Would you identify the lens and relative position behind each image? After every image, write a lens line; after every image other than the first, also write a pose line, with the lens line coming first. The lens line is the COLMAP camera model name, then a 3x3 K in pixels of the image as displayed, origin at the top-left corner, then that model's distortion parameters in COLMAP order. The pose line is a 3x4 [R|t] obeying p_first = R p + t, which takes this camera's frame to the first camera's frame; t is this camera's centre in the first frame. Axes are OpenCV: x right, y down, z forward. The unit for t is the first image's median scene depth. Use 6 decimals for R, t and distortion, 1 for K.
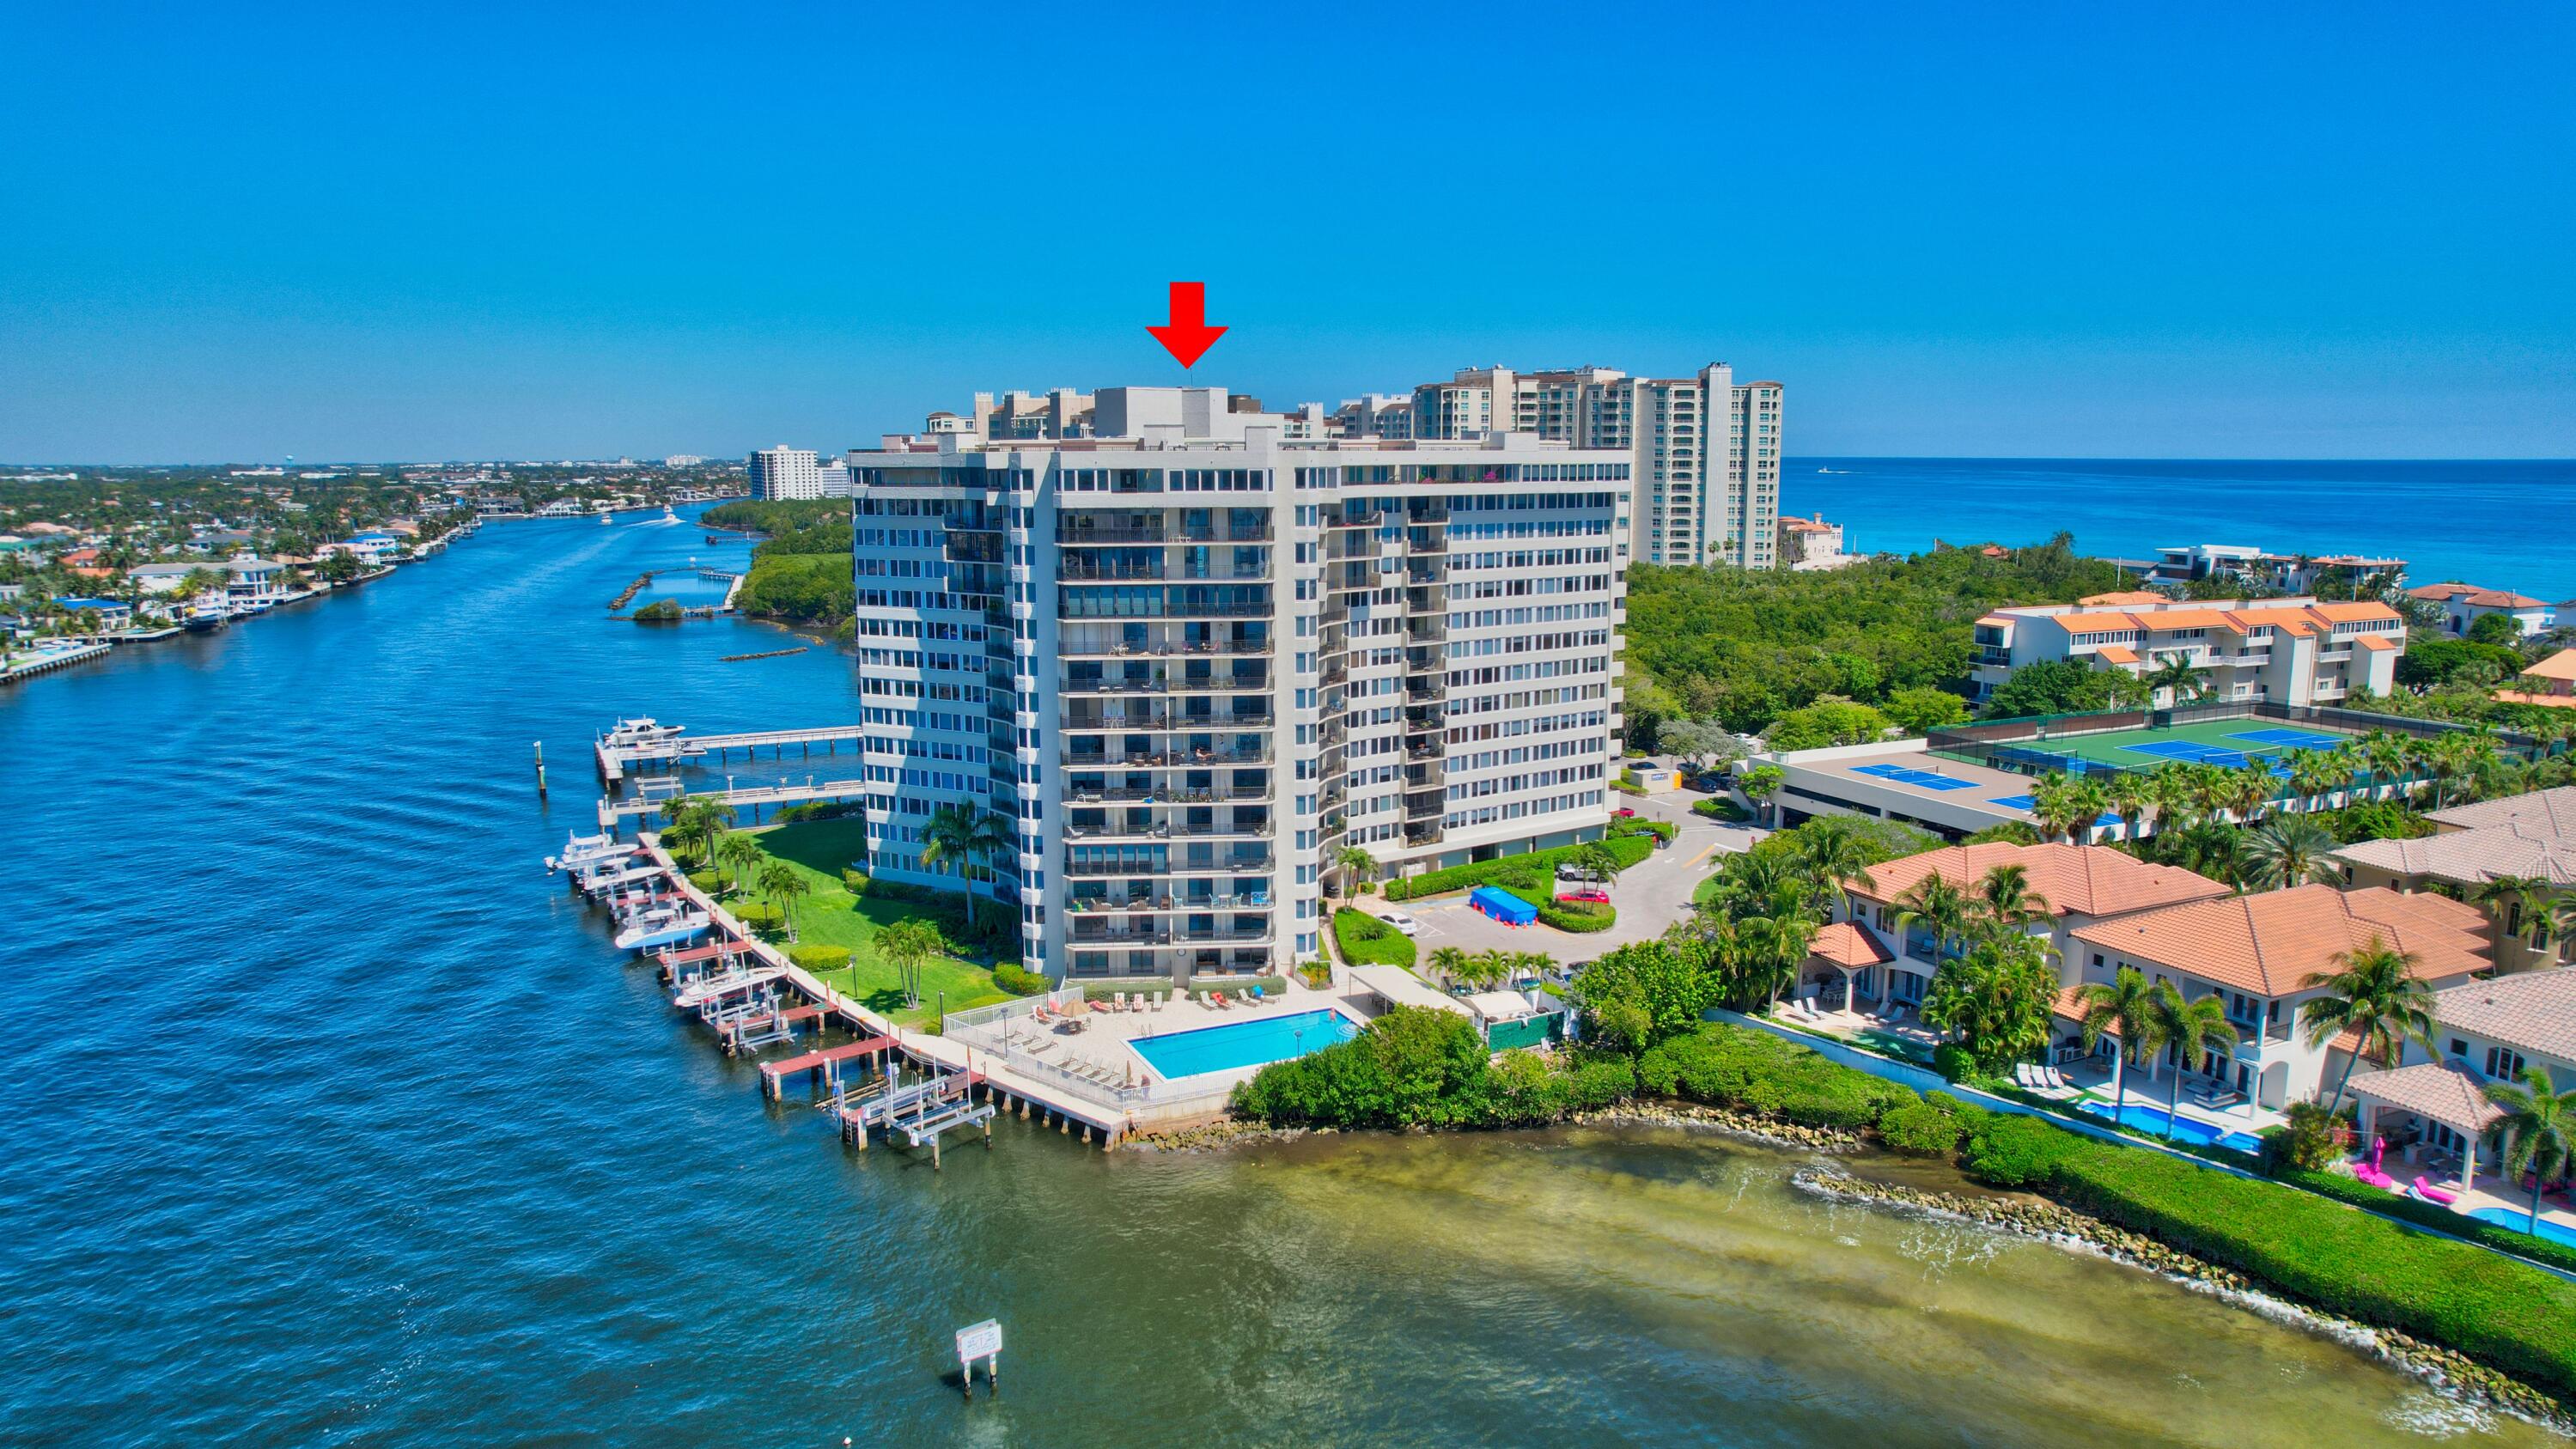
lens RADIAL K [[1649.2, 0, 1288.0], [0, 1649.2, 724.5], [0, 0, 1]] dist [-0.034499, 0.002880]
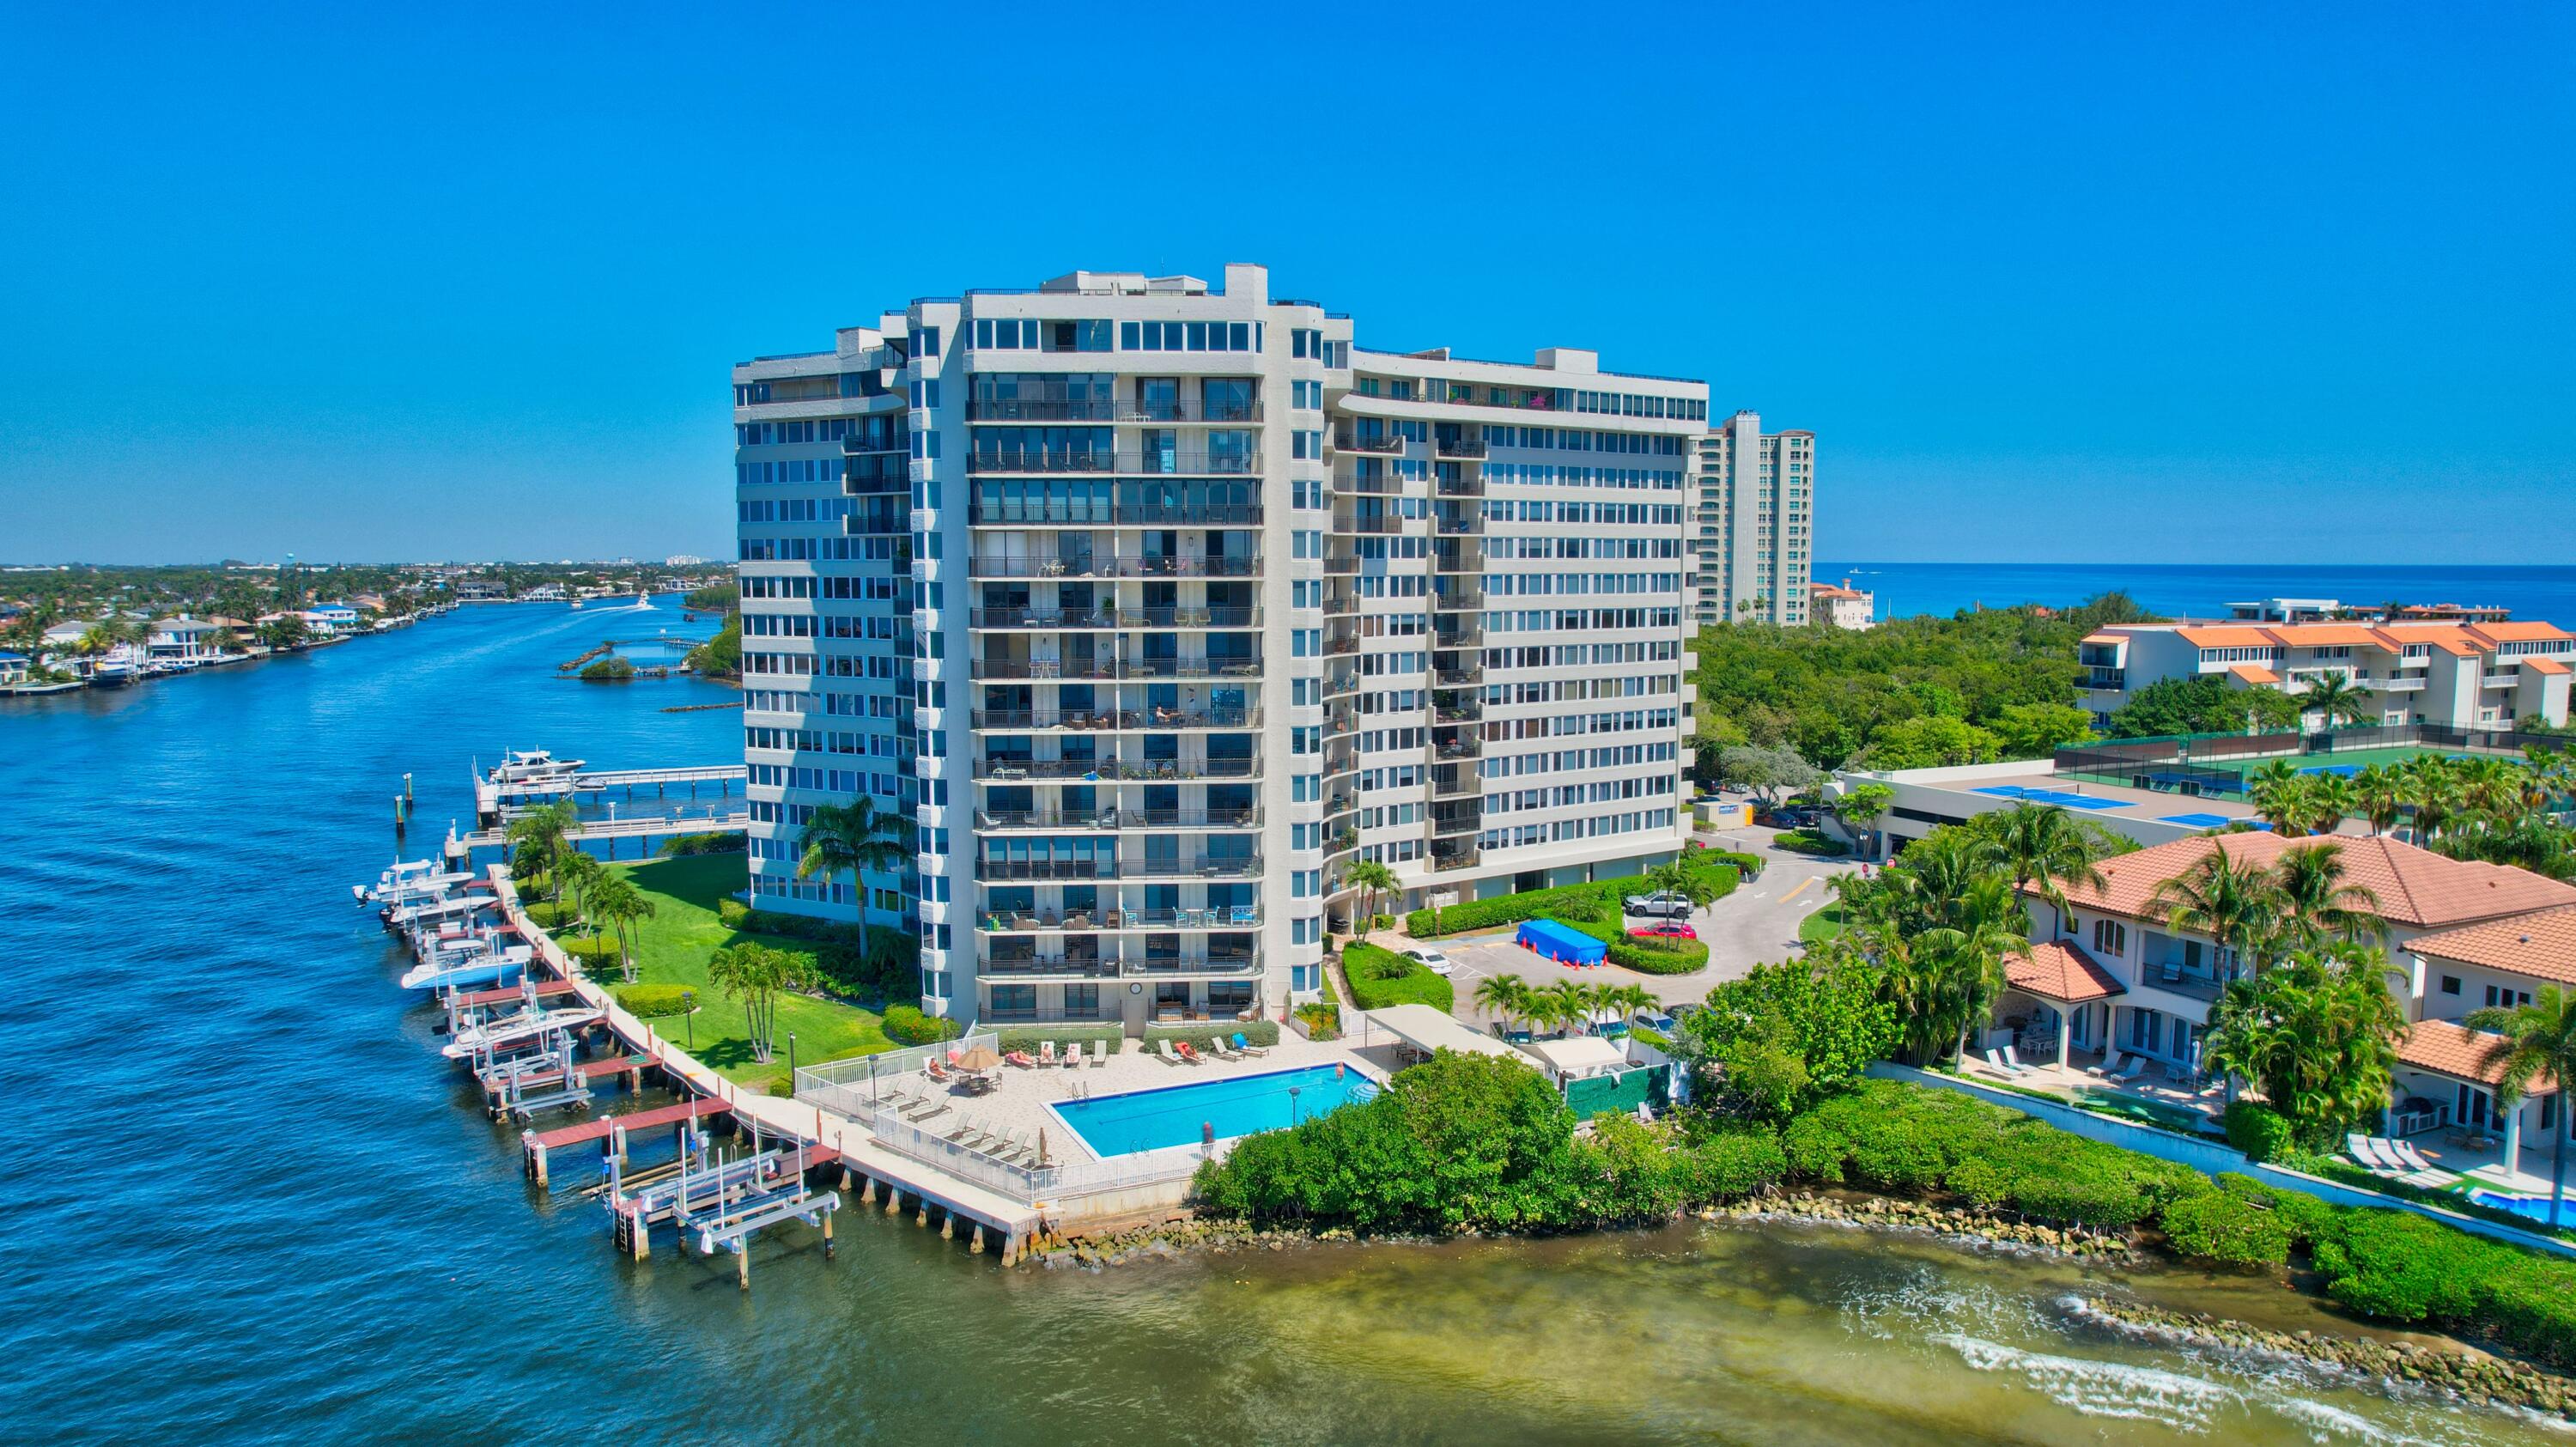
lens RADIAL K [[1634.0, 0, 1288.2], [0, 1634.0, 731.8], [0, 0, 1]] dist [-0.057558, 0.049374]
pose [[0.999997, 0.002236, 0.000431, 0.002233], [-0.002204, 0.998022, -0.062832, 0.058209], [-0.000571, 0.062831, 0.998024, 0.224909]]
